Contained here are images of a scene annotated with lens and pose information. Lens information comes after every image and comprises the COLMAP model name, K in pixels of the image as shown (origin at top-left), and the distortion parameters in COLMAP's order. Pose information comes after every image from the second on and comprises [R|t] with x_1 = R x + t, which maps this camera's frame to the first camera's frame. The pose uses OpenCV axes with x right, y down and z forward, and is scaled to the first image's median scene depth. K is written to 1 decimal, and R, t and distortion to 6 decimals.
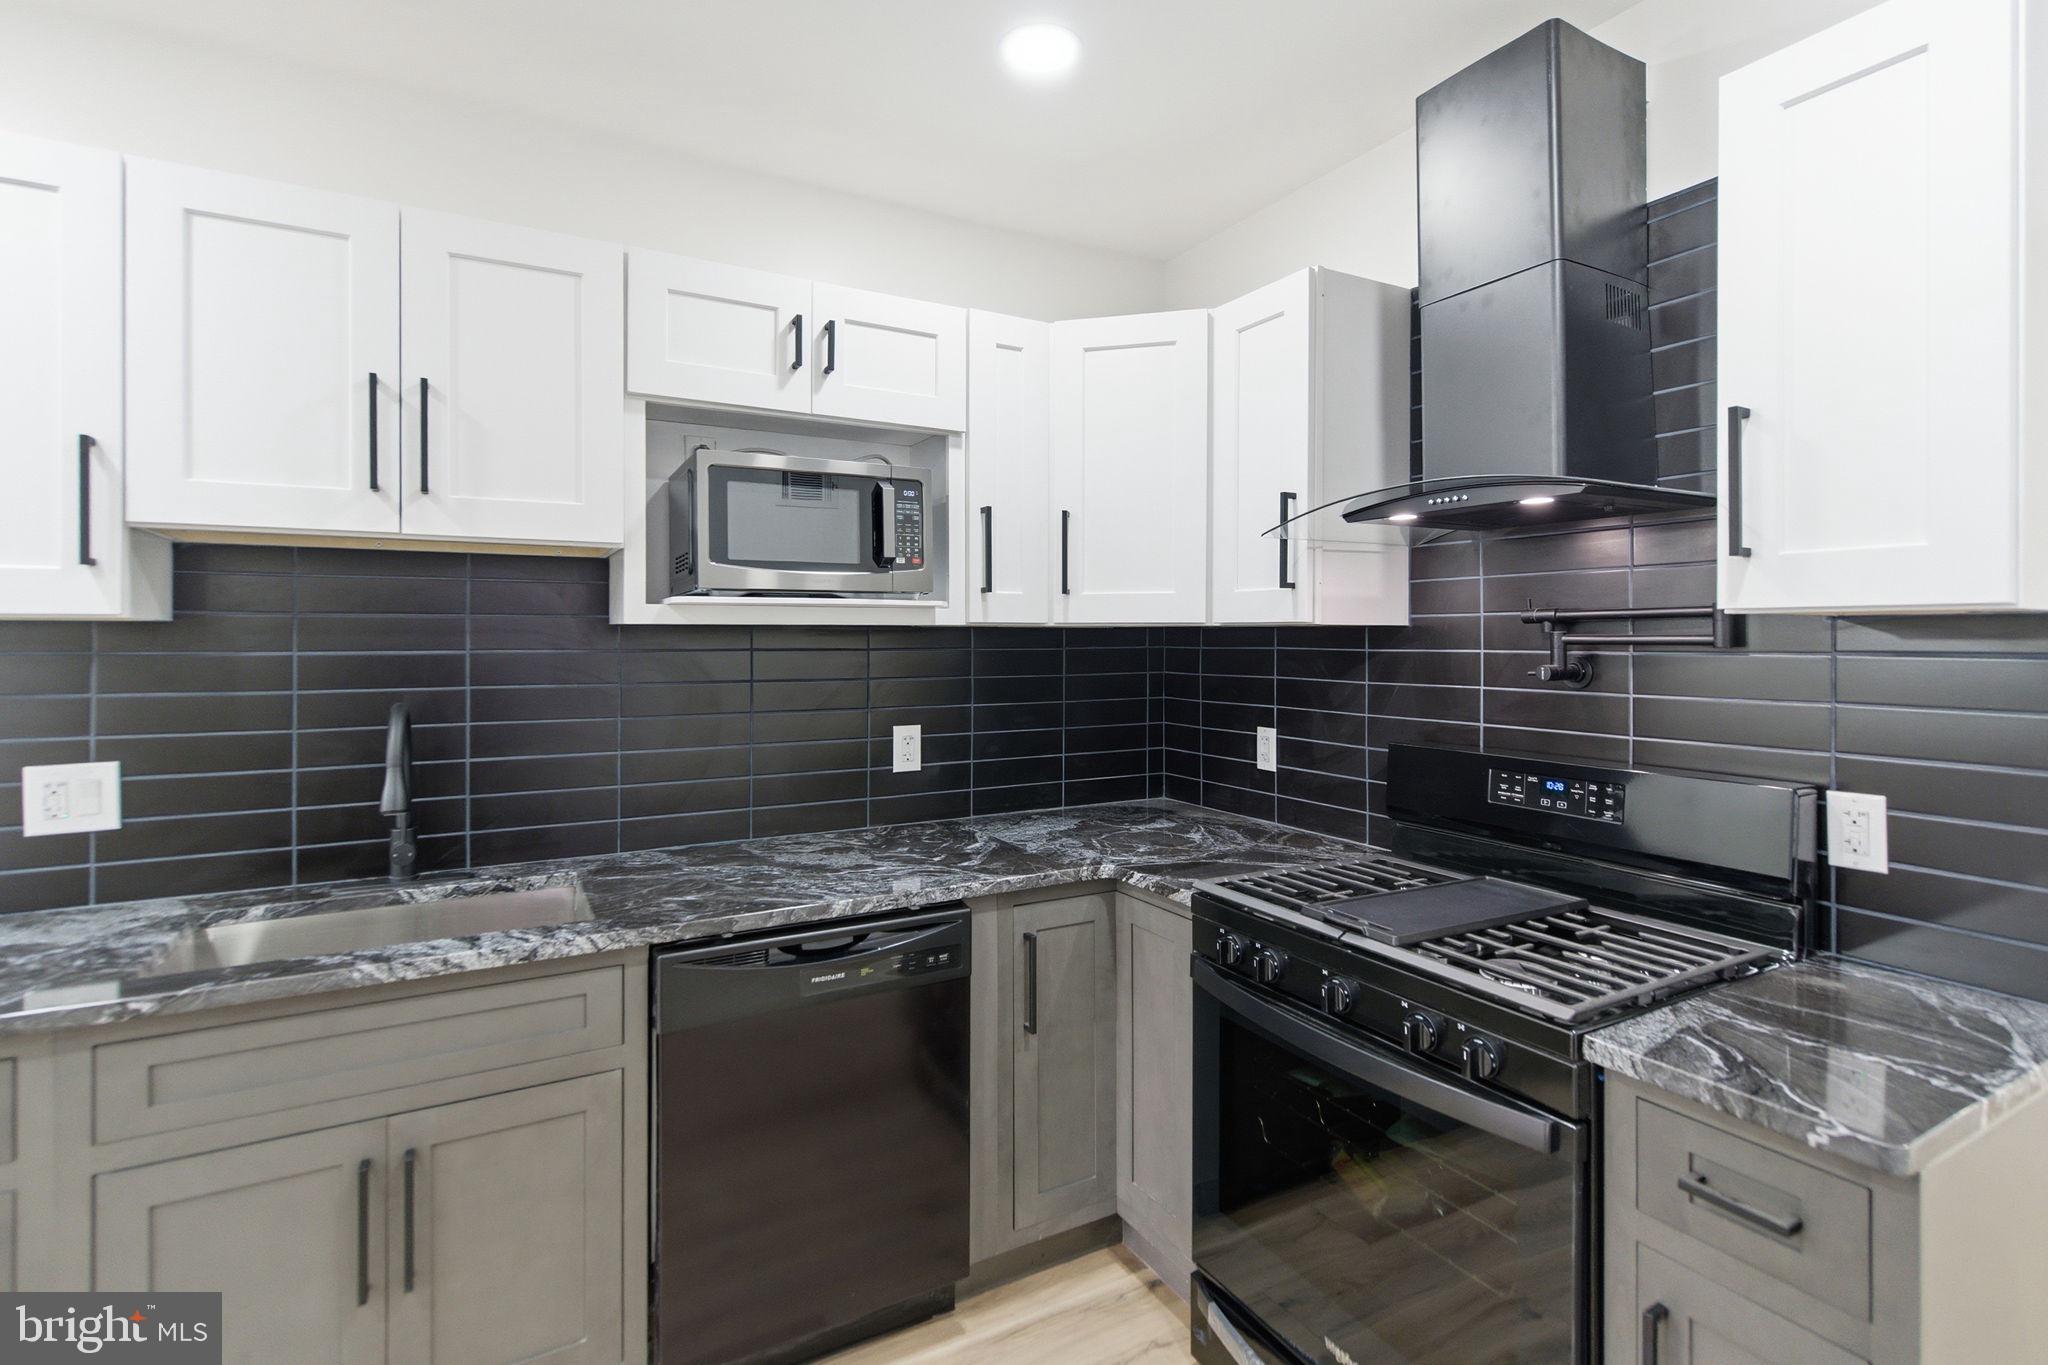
lens RADIAL K [[965.6, 0, 1014.4], [0, 965.6, 635.2], [0, 0, 1]] dist [0.005219, -0.001924]
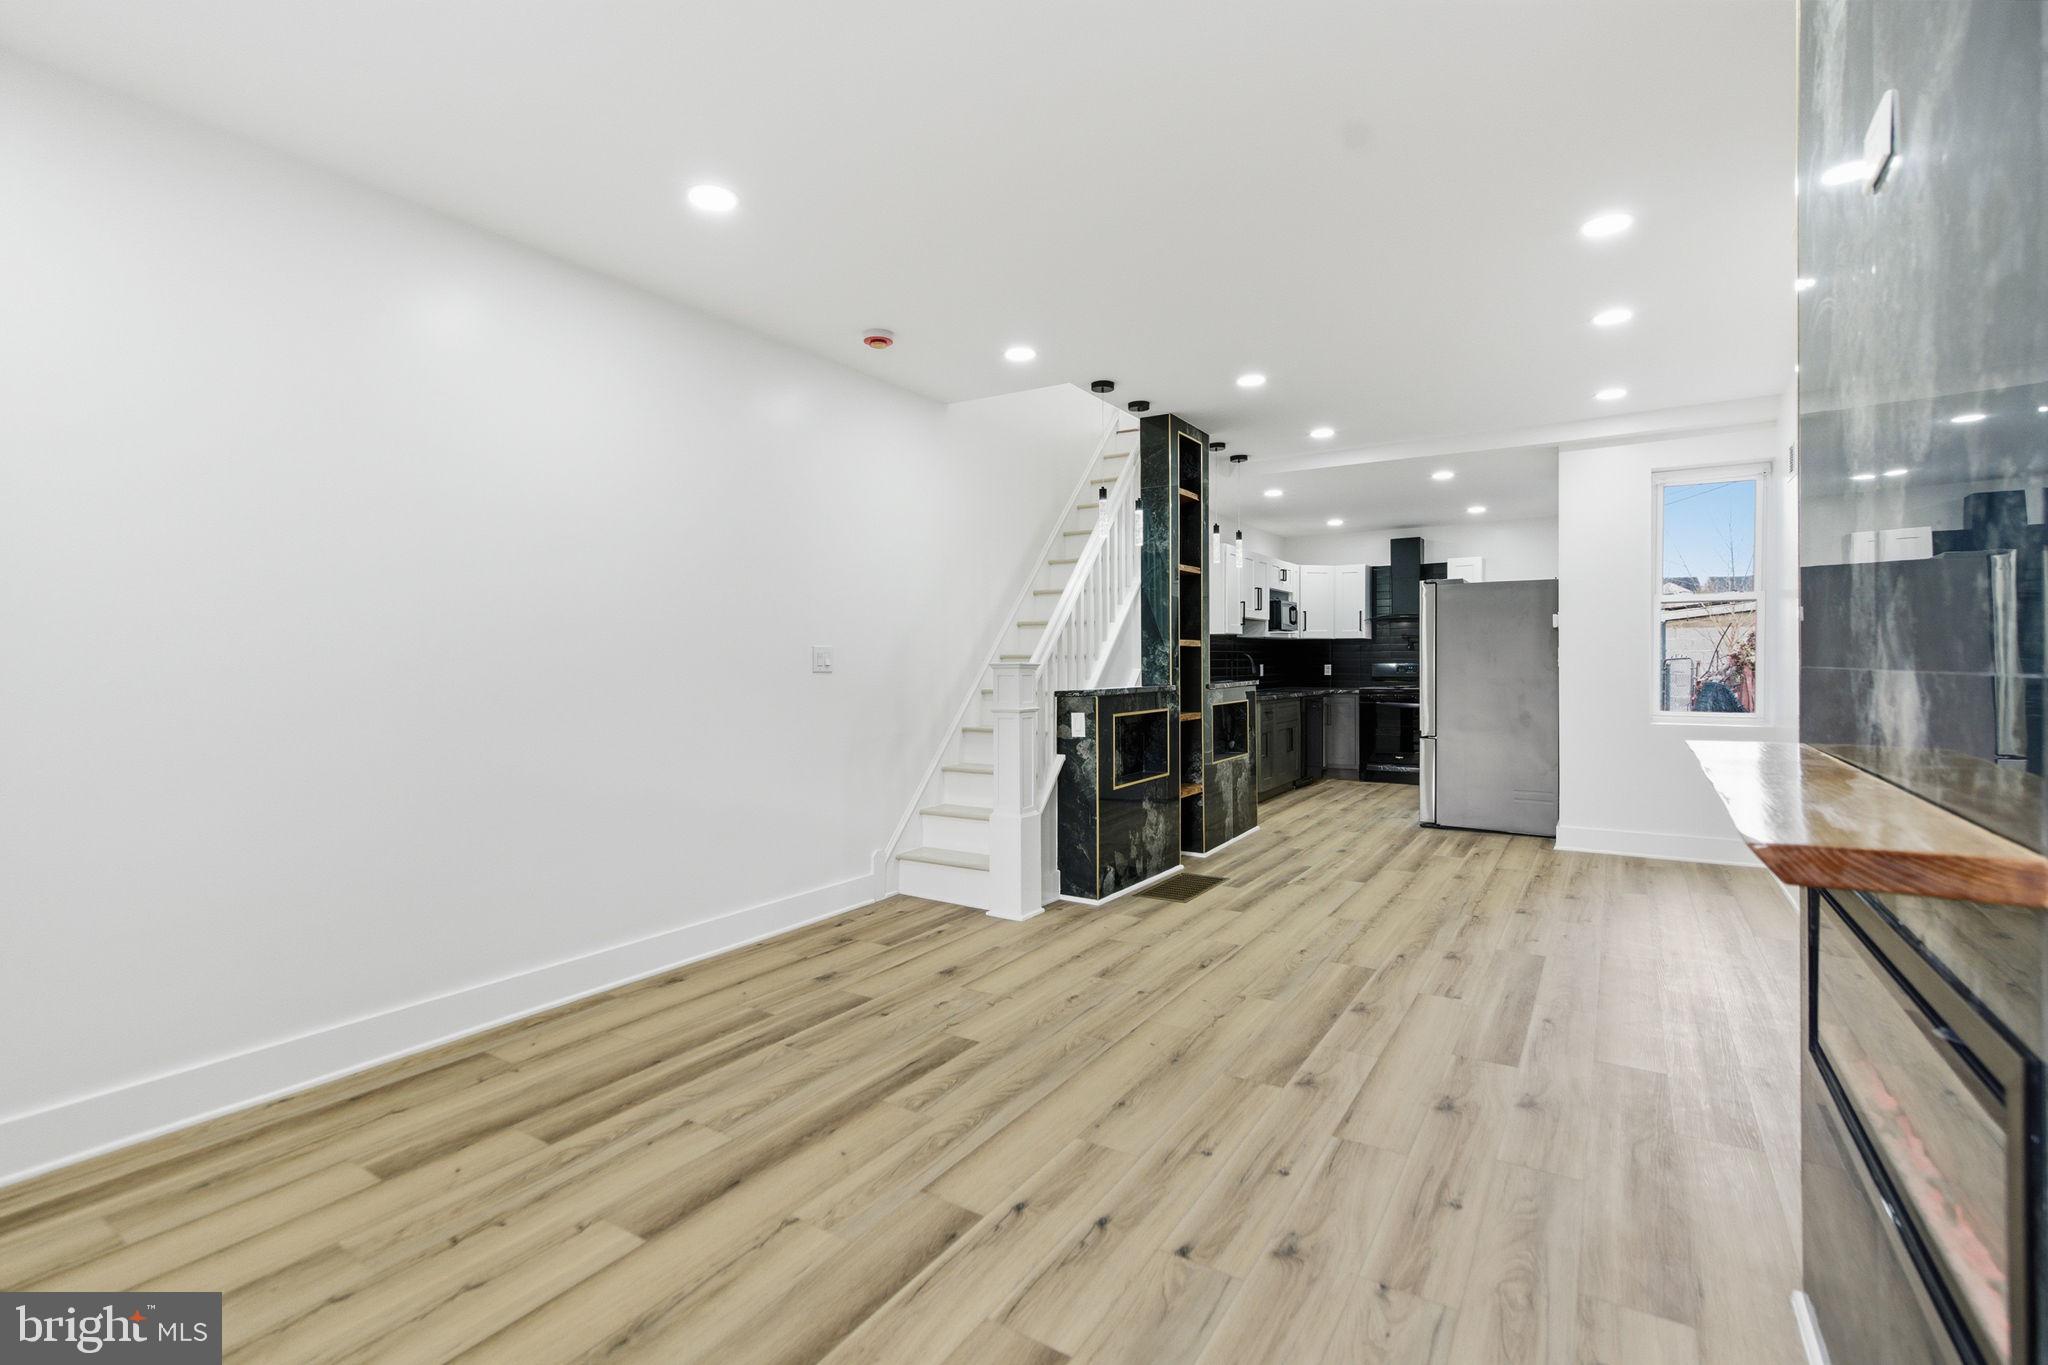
lens RADIAL K [[934.4, 0, 1043.9], [0, 934.4, 669.8], [0, 0, 1]] dist [0.007142, -0.003147]
pose [[0.865812, -0.010708, 0.500254, -3.689664], [0.008550, 0.999942, 0.006607, 0.110076], [-0.500296, -0.001443, 0.865853, -2.425476]]
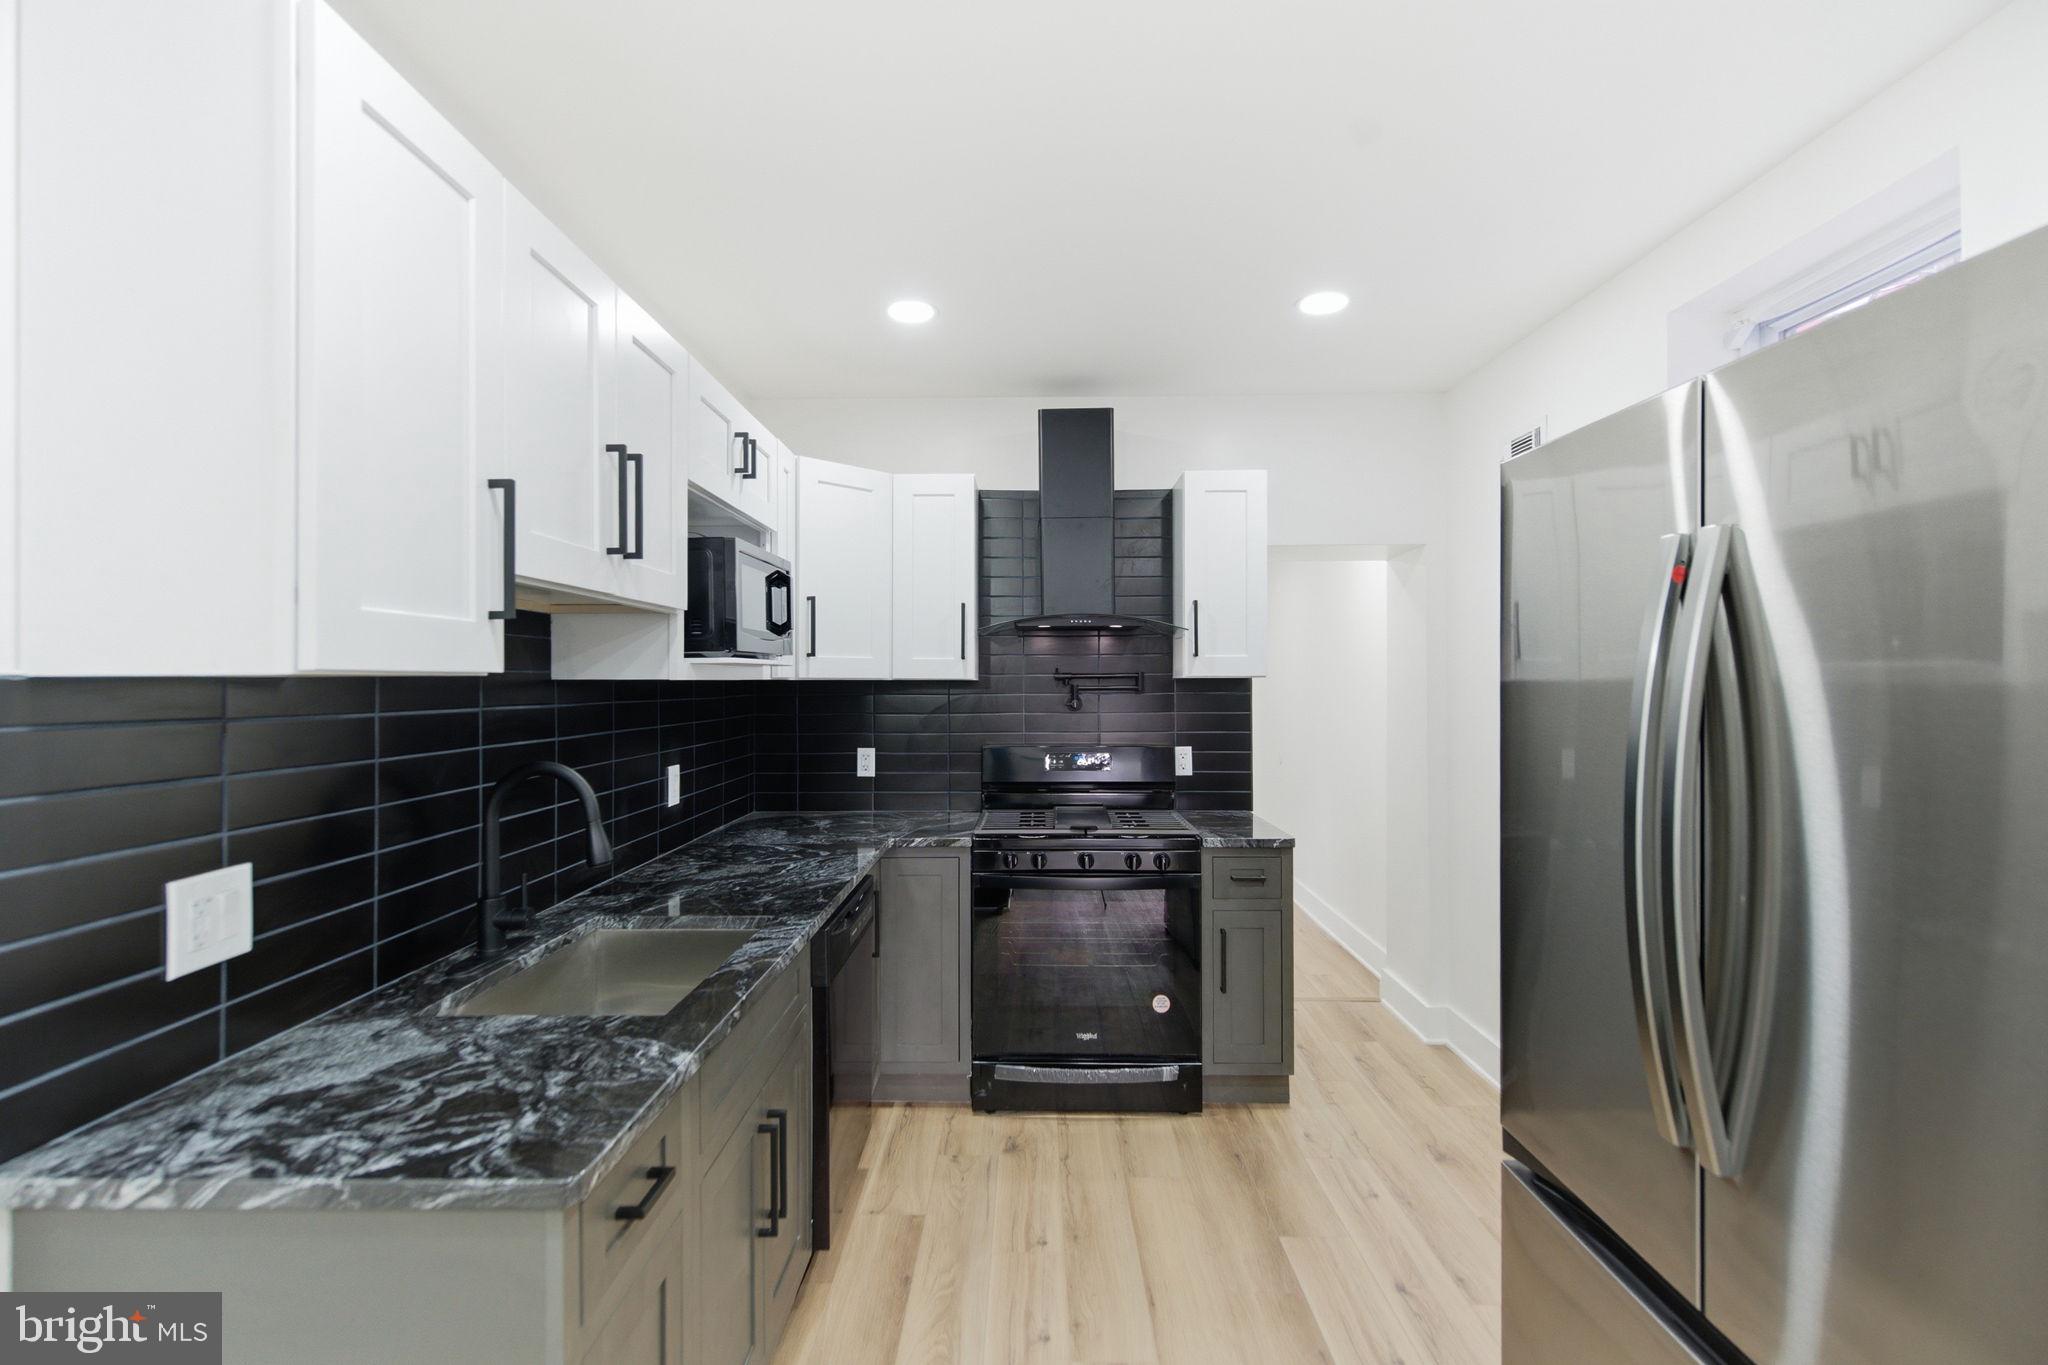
lens RADIAL K [[934.4, 0, 1019.4], [0, 934.4, 676.9], [0, 0, 1]] dist [0.007142, -0.003147]
pose [[0.500191, 0.002255, 0.865912, -1.188715], [0.005182, 0.999971, -0.005598, -0.007434], [-0.865900, 0.007287, 0.500164, 0.099883]]
